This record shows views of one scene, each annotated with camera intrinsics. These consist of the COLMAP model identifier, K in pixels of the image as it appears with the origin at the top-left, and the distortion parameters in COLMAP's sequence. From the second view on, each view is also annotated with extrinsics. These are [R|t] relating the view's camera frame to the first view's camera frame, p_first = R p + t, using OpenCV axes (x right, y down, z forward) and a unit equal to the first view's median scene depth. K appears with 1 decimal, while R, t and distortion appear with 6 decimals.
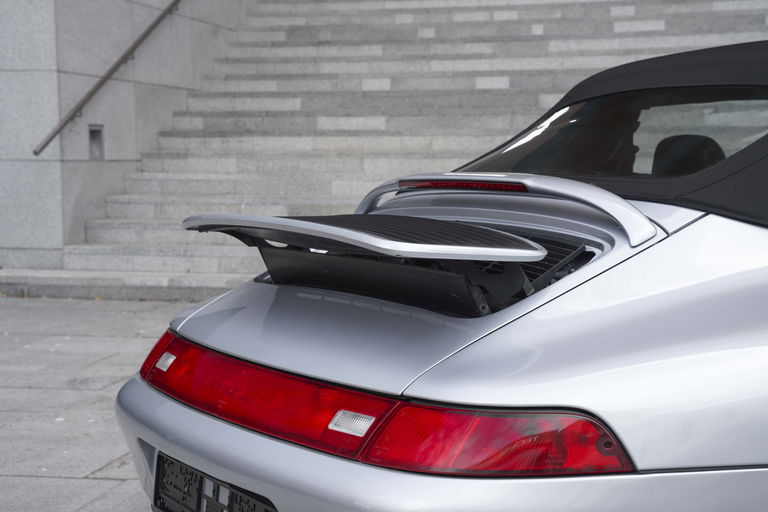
lens RADIAL K [[1279.8, 0, 384.0], [0, 1279.8, 256.0], [0, 0, 1]] dist [0.199491, 0.197685]
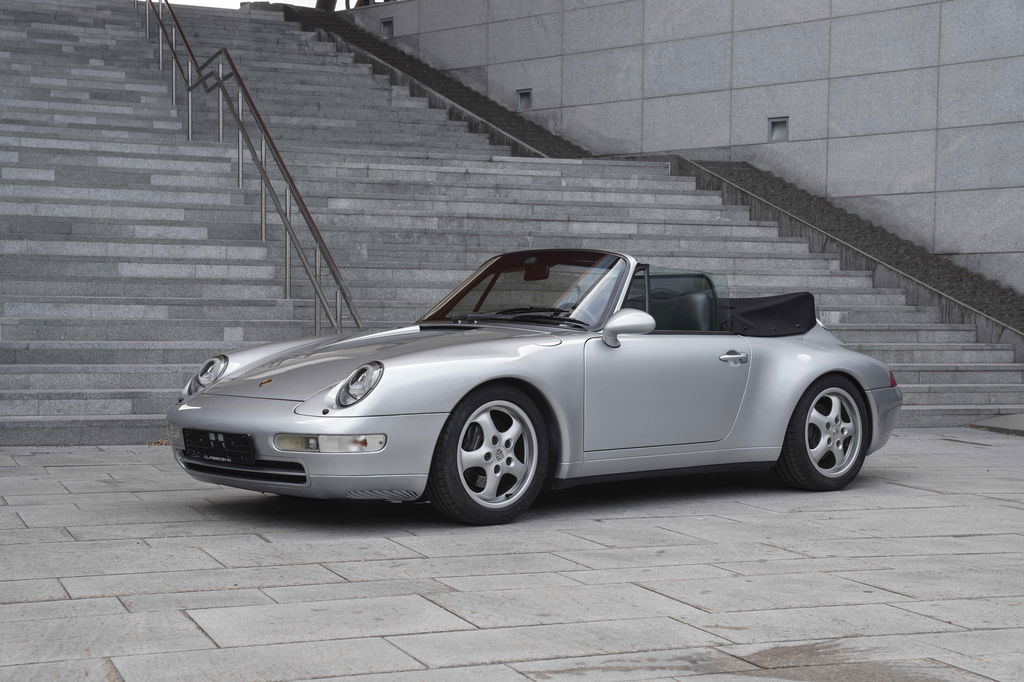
lens RADIAL K [[1693.1, 0, 512.0], [0, 1693.1, 341.0], [0, 0, 1]] dist [0.142688, 0.759539]
pose [[0.834910, 0.002261, 0.550381, -0.238190], [0.031468, 0.998160, -0.051836, 0.033514], [-0.549486, 0.060598, 0.833303, -0.321397]]
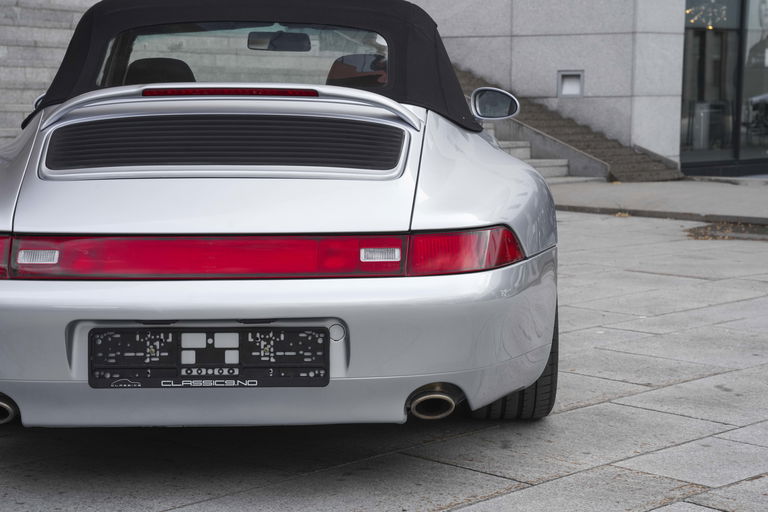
lens RADIAL K [[1465.3, 0, 384.0], [0, 1465.3, 256.0], [0, 0, 1]] dist [0.178030, 1.463489]
pose [[0.529270, -0.086773, 0.844005, -0.273876], [0.064316, 0.995998, 0.062067, 0.006168], [-0.846012, 0.021433, 0.532733, 0.026805]]
